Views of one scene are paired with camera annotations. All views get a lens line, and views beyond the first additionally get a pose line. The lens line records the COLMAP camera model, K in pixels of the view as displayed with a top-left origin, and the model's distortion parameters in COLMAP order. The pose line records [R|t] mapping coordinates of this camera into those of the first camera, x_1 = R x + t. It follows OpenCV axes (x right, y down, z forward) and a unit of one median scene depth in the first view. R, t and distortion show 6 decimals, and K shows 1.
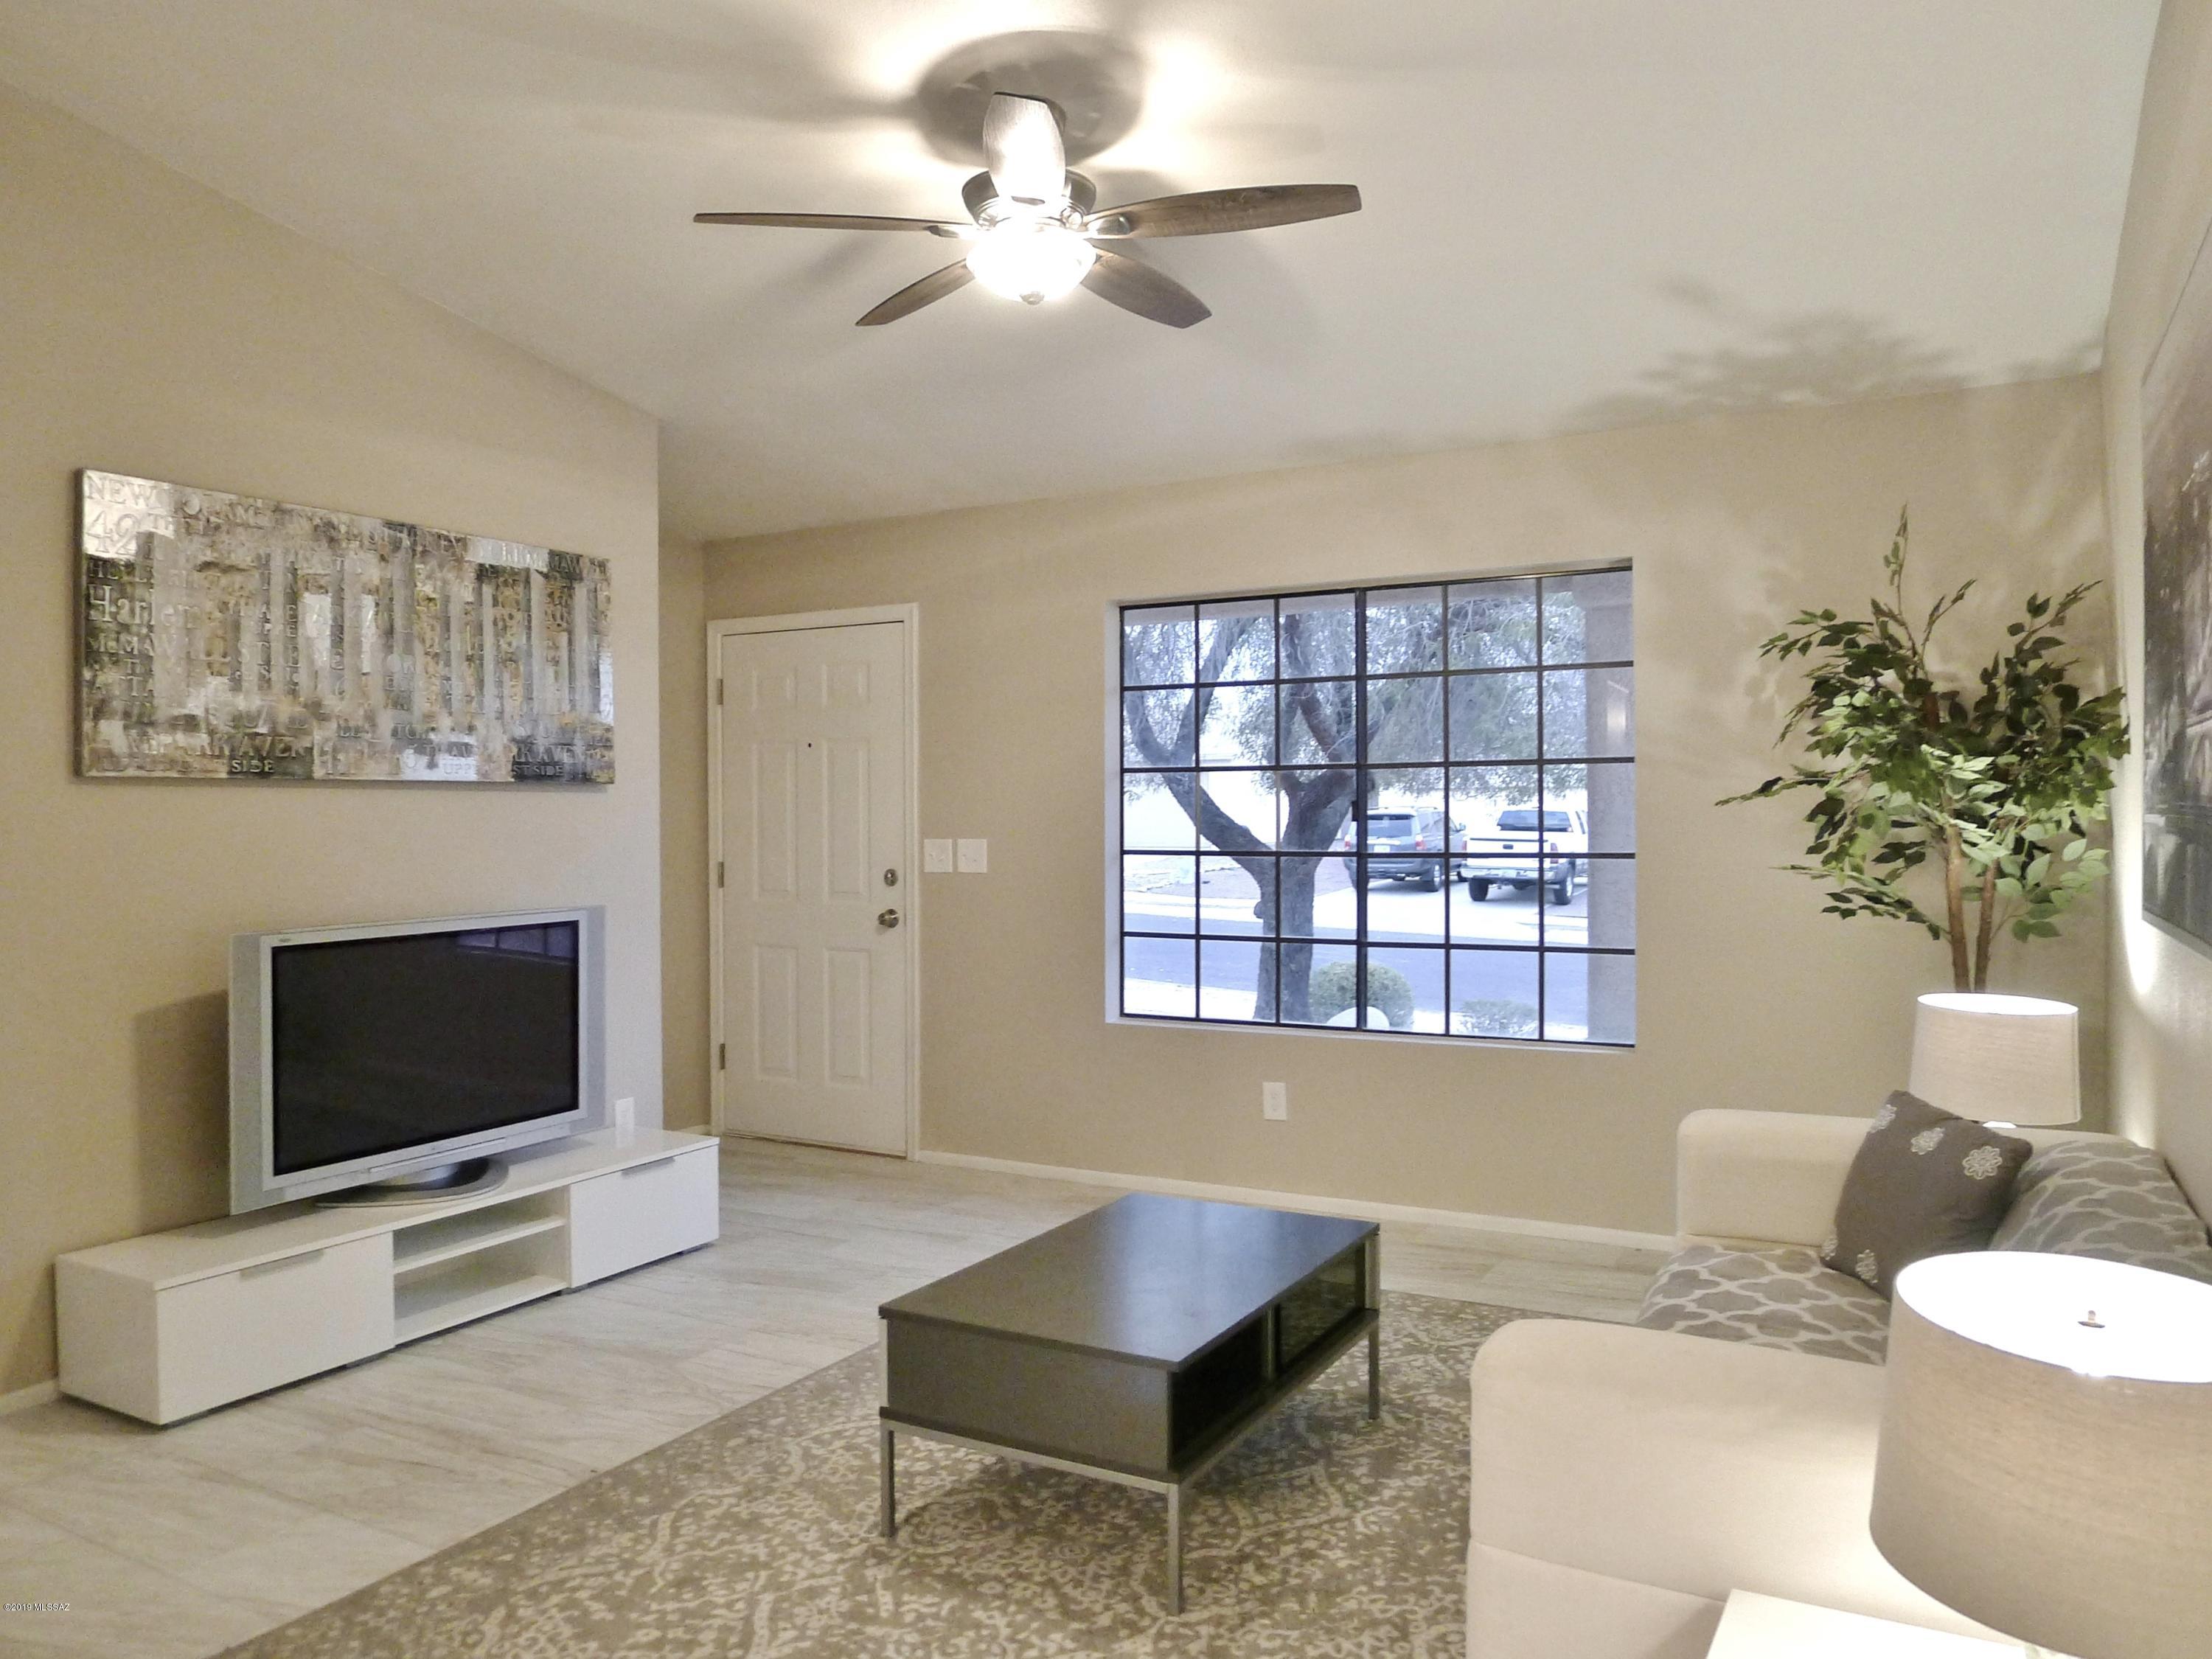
lens RADIAL K [[1582.5, 0, 1111.6], [0, 1582.5, 811.5], [0, 0, 1]] dist [-0.048926, -0.004459]
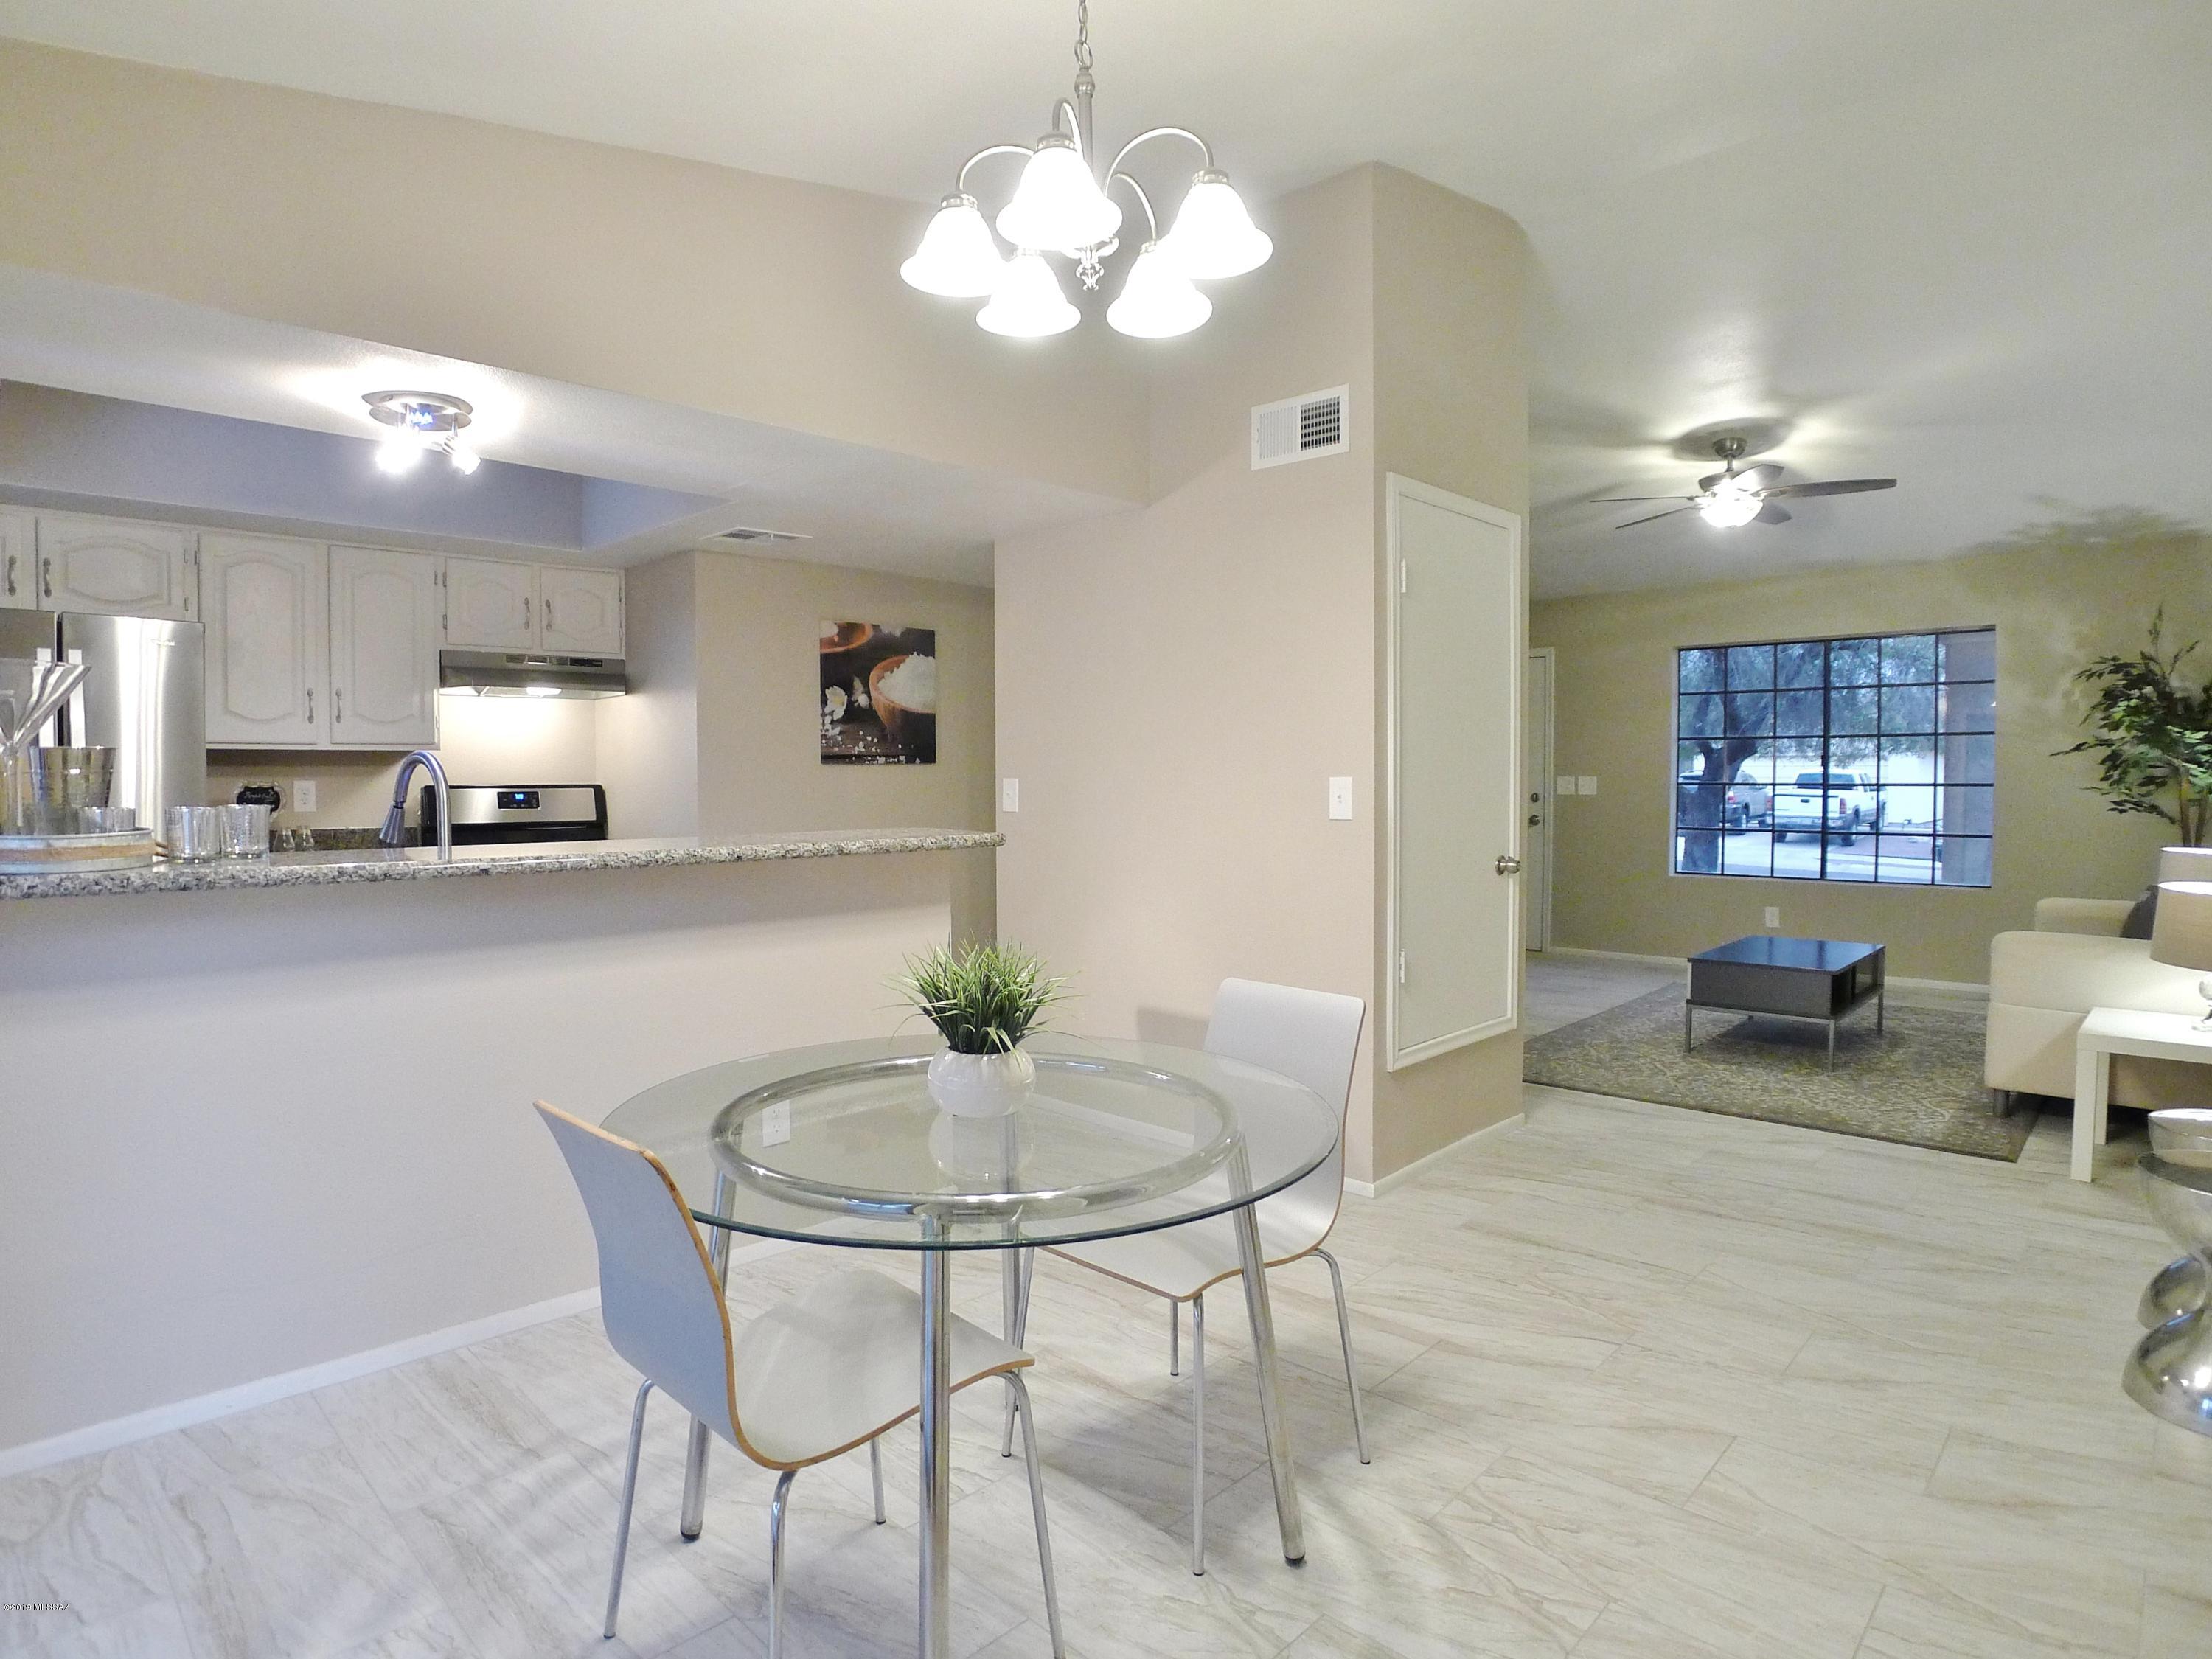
lens RADIAL K [[1202.6, 0, 1085.0], [0, 1202.6, 821.8], [0, 0, 1]] dist [-0.093856, 0.019813]
pose [[0.959496, 0.012833, -0.281431, -0.372712], [-0.001942, 0.999239, 0.038945, 0.025136], [0.281717, -0.036821, 0.958791, -0.702241]]
